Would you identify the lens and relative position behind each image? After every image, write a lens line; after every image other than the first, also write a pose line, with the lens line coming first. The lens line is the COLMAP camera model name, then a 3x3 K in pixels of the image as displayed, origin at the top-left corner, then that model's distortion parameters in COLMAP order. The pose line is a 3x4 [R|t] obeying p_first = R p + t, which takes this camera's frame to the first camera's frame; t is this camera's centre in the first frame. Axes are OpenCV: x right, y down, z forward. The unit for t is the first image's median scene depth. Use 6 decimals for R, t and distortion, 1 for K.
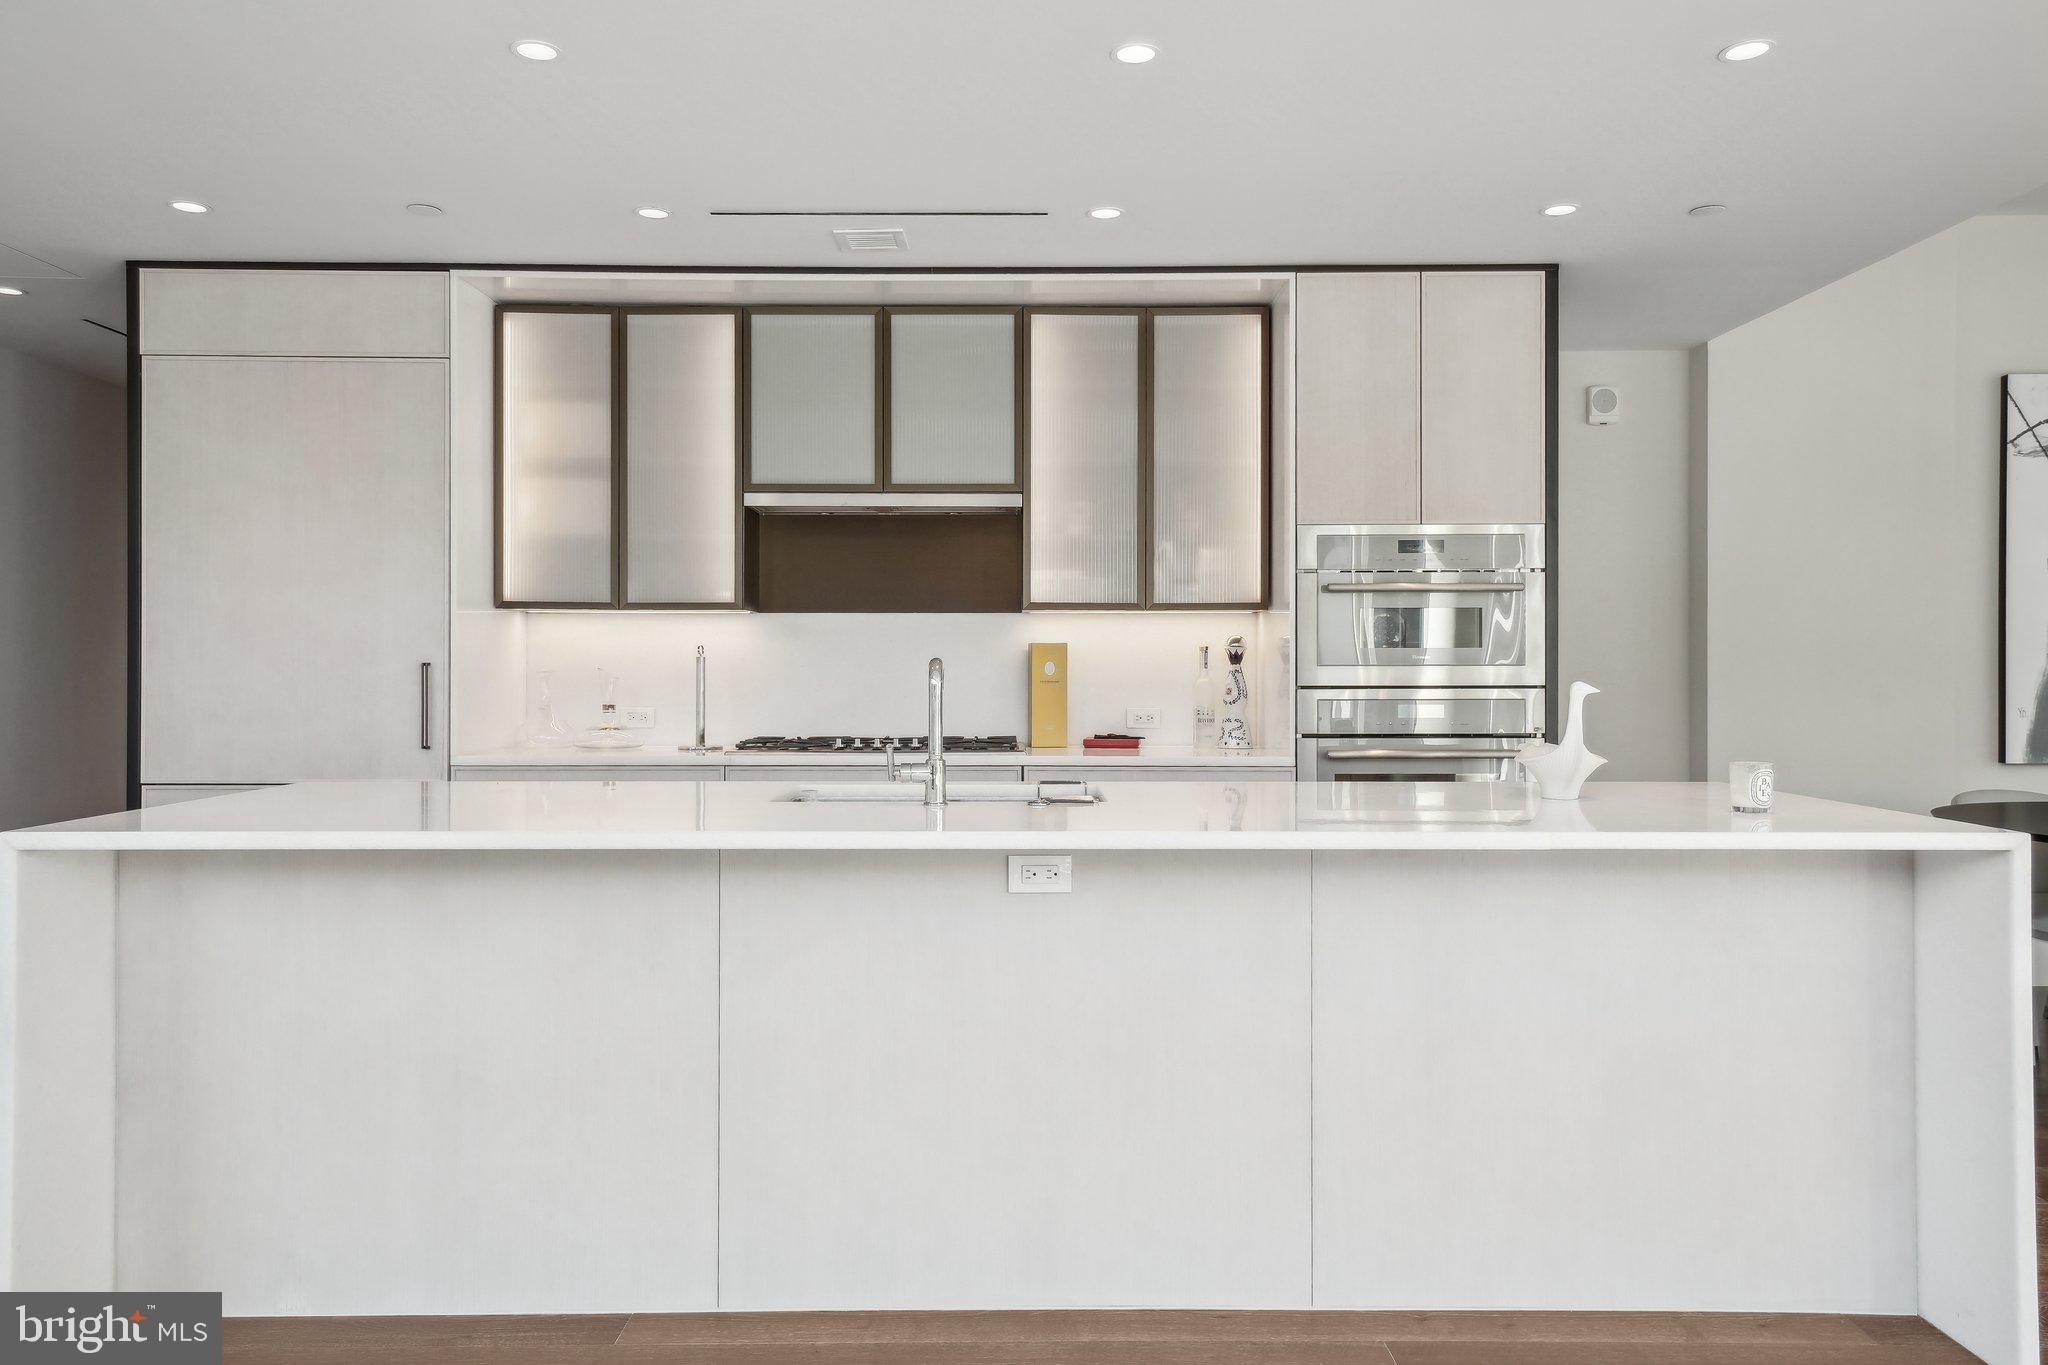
lens RADIAL K [[1466.2, 0, 1025.7], [0, 1466.2, 680.7], [0, 0, 1]] dist [0.024533, 0.010120]
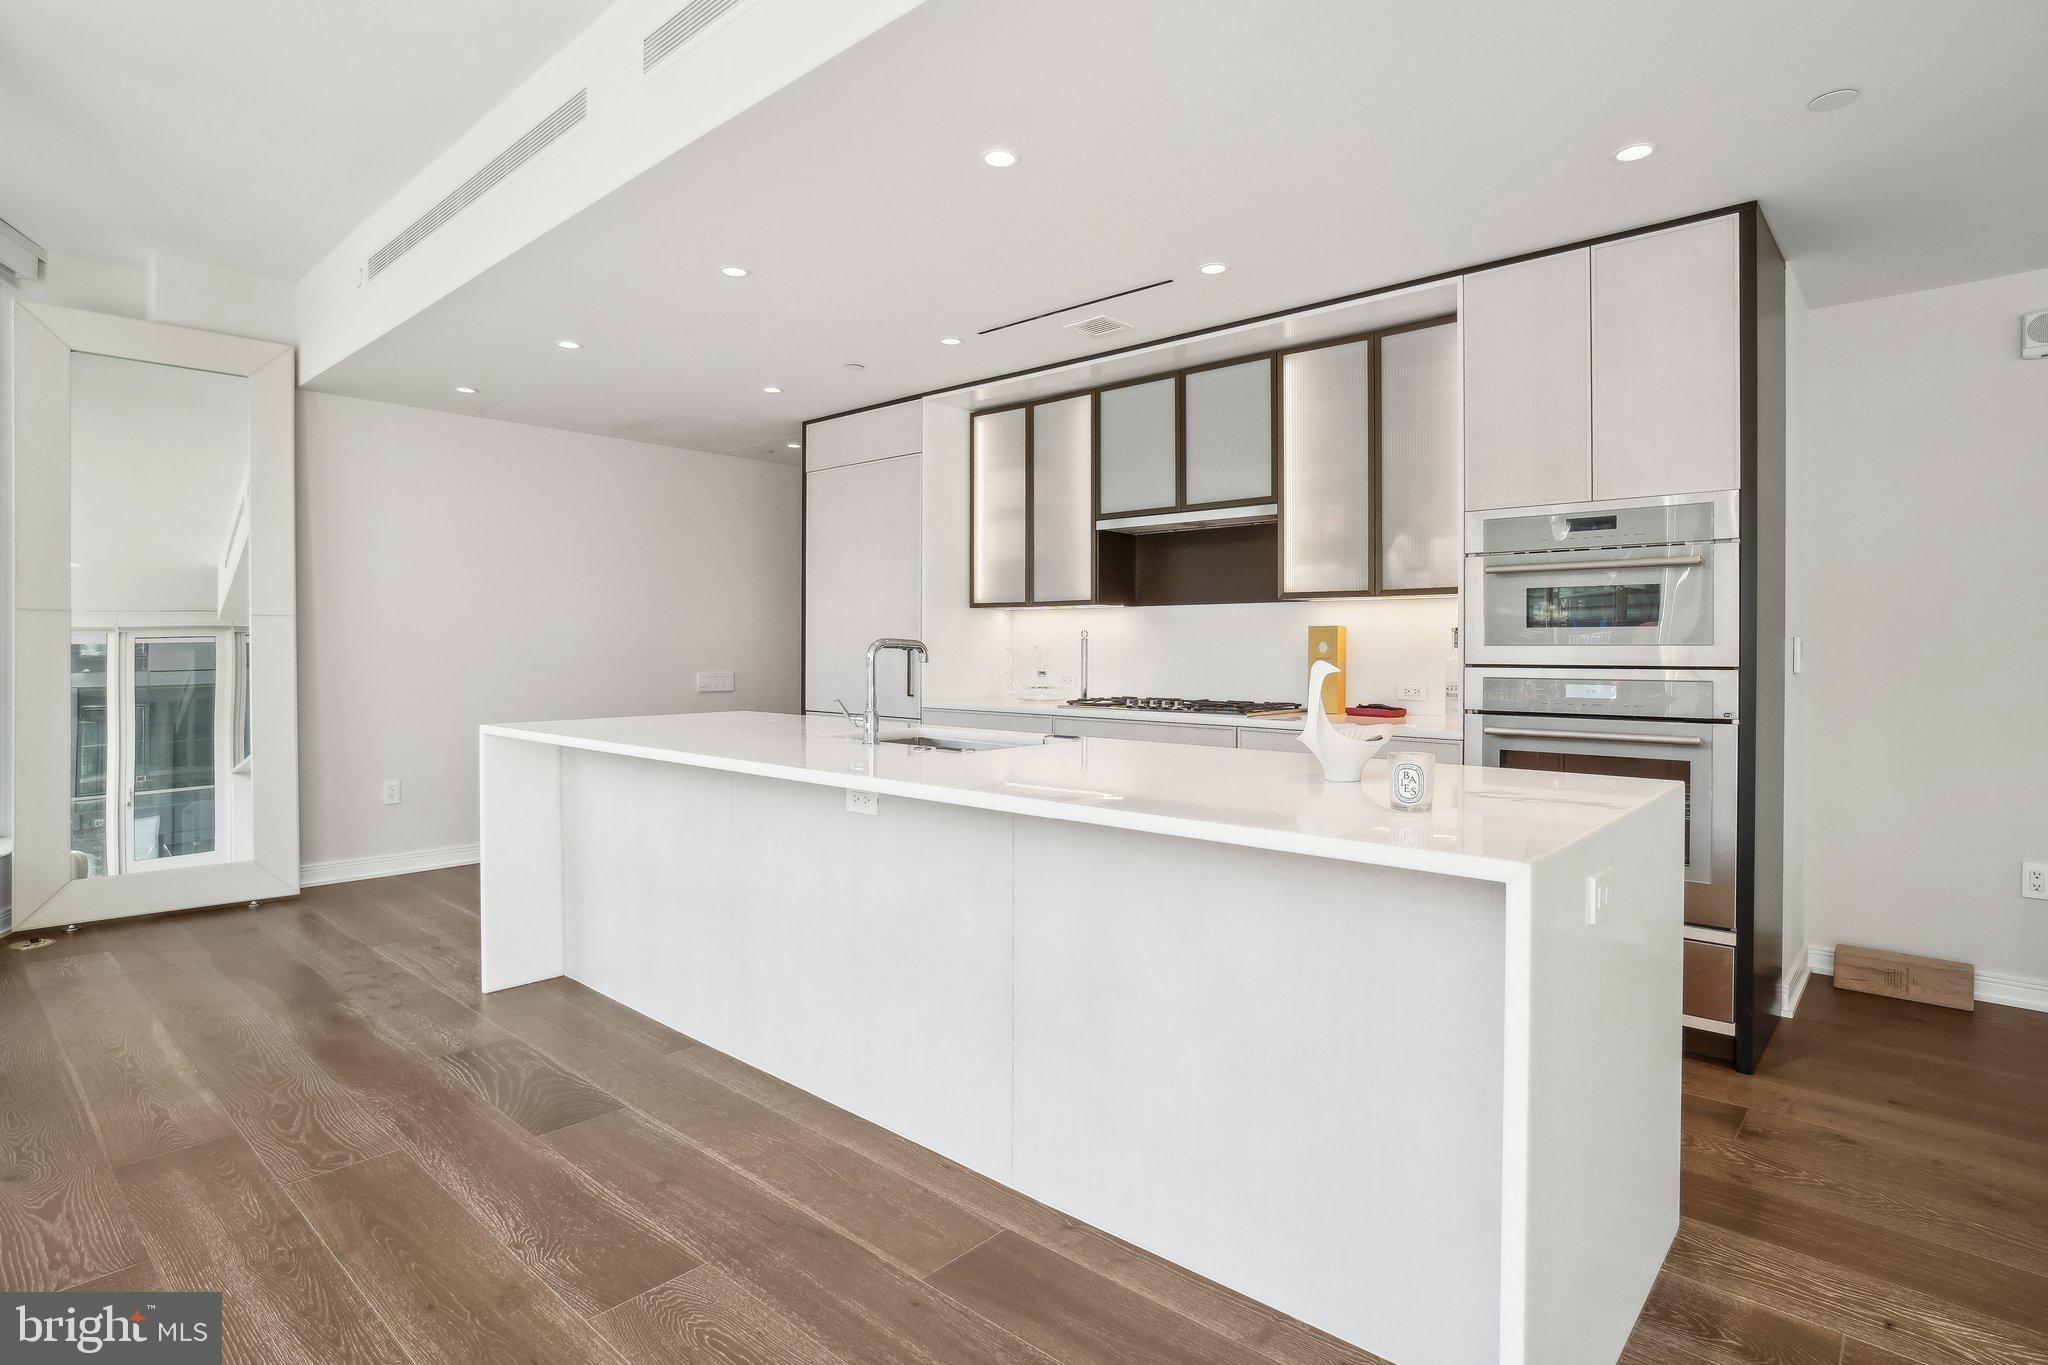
lens RADIAL K [[1057.5, 0, 1030.3], [0, 1057.5, 649.0], [0, 0, 1]] dist [-0.015811, -0.003621]
pose [[0.737035, 0.003033, -0.675848, 0.440246], [-0.007011, 0.999970, -0.003157, -0.002632], [0.675818, 0.007065, 0.737034, 0.216915]]
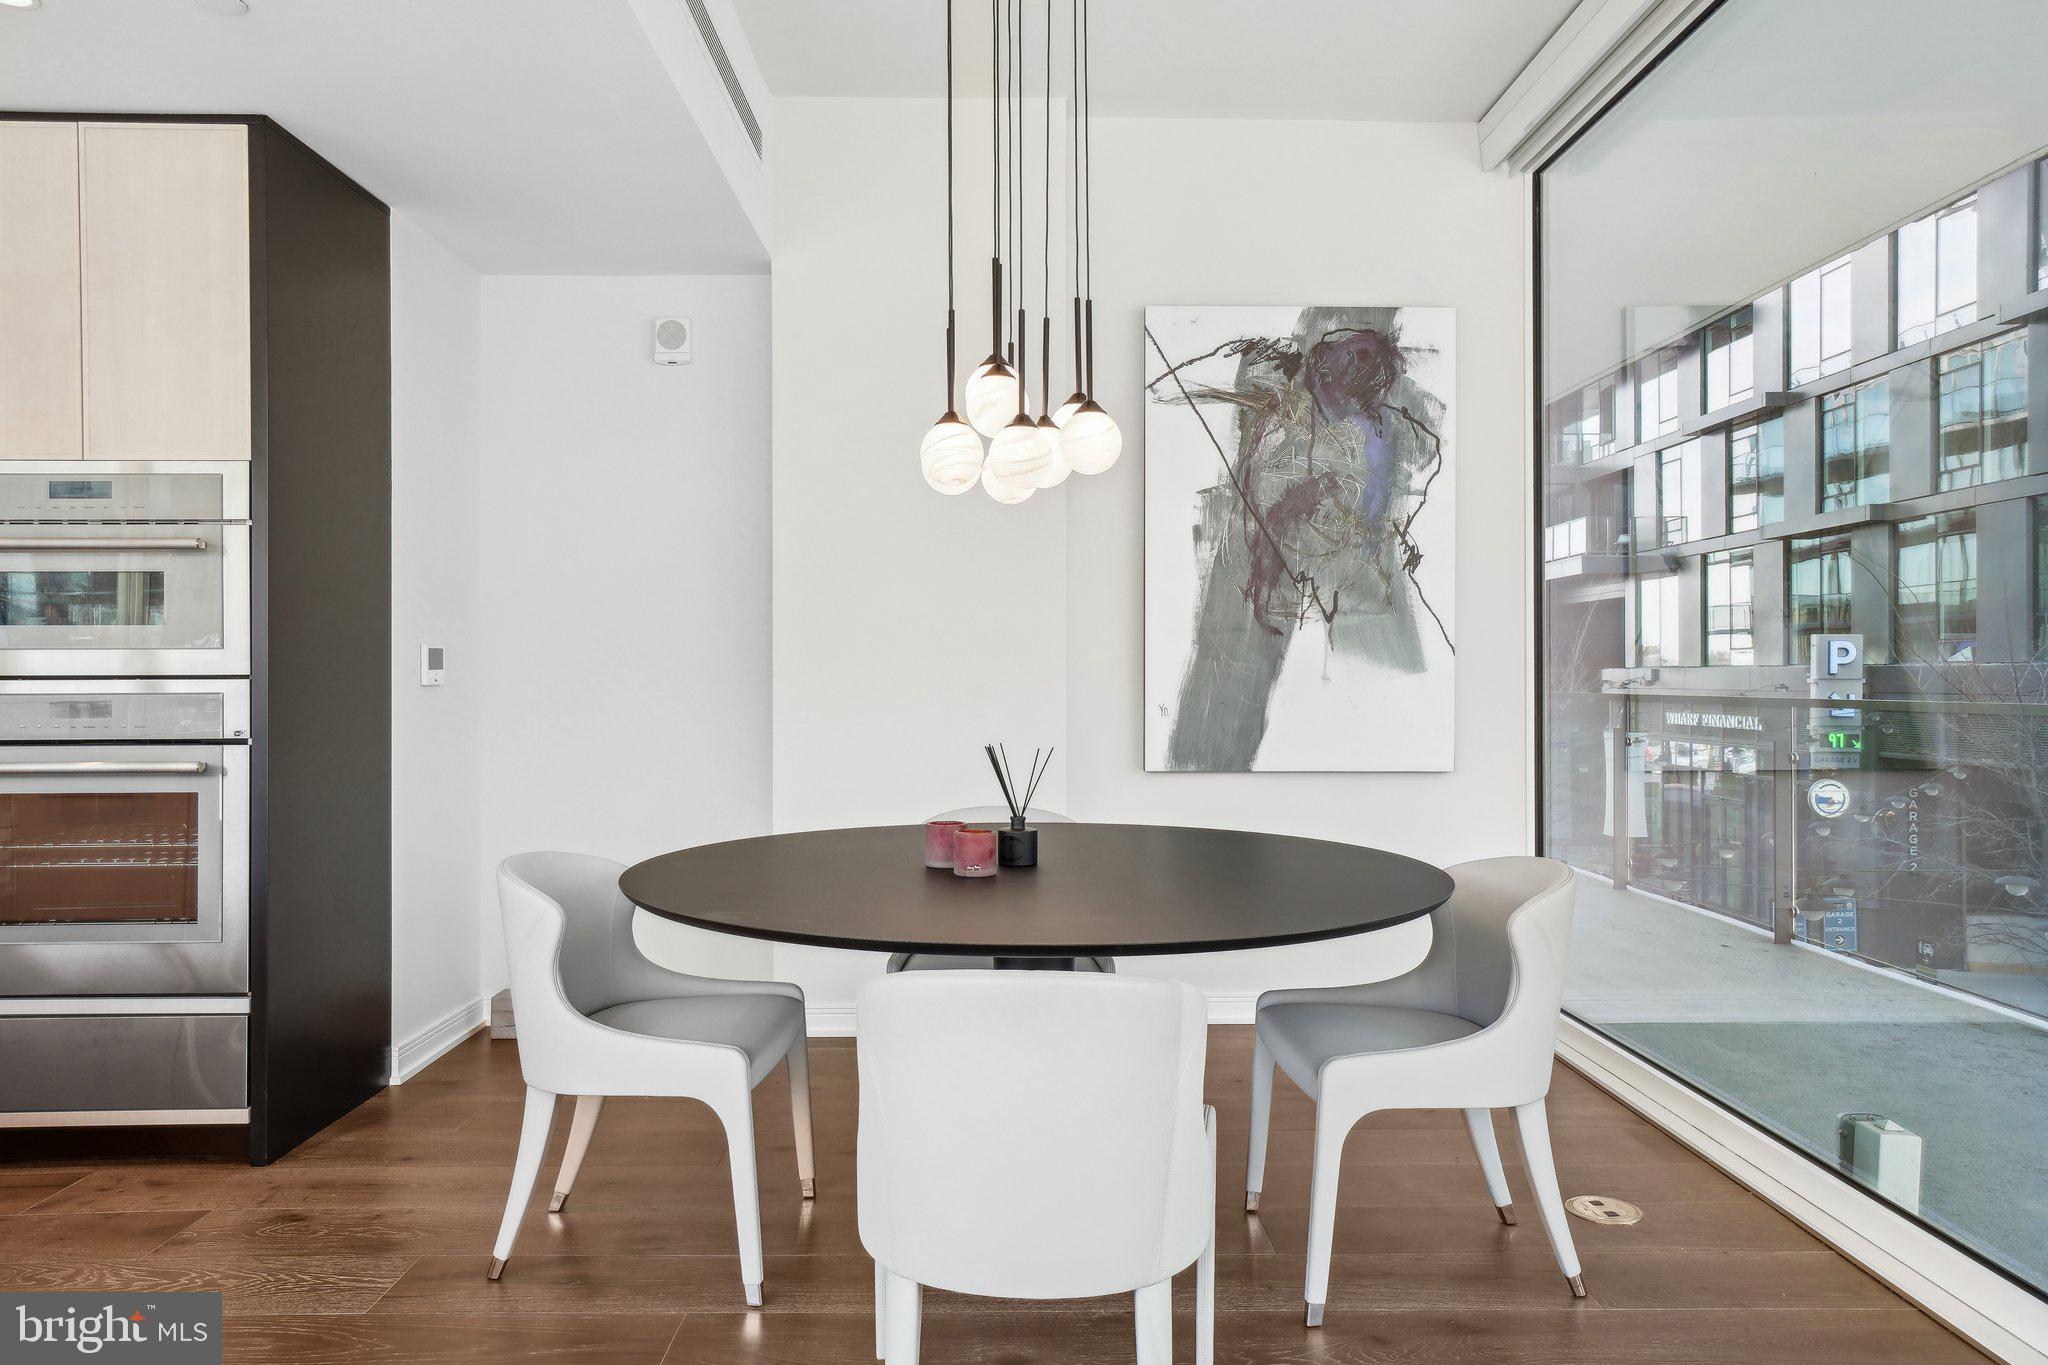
lens RADIAL K [[1368.7, 0, 1004.3], [0, 1368.7, 673.0], [0, 0, 1]] dist [0.022567, 0.003602]
pose [[0.999922, -0.003423, 0.011986, 0.686404], [0.003535, 0.999951, -0.009262, 0.009213], [-0.011953, 0.009303, 0.999885, 0.275079]]
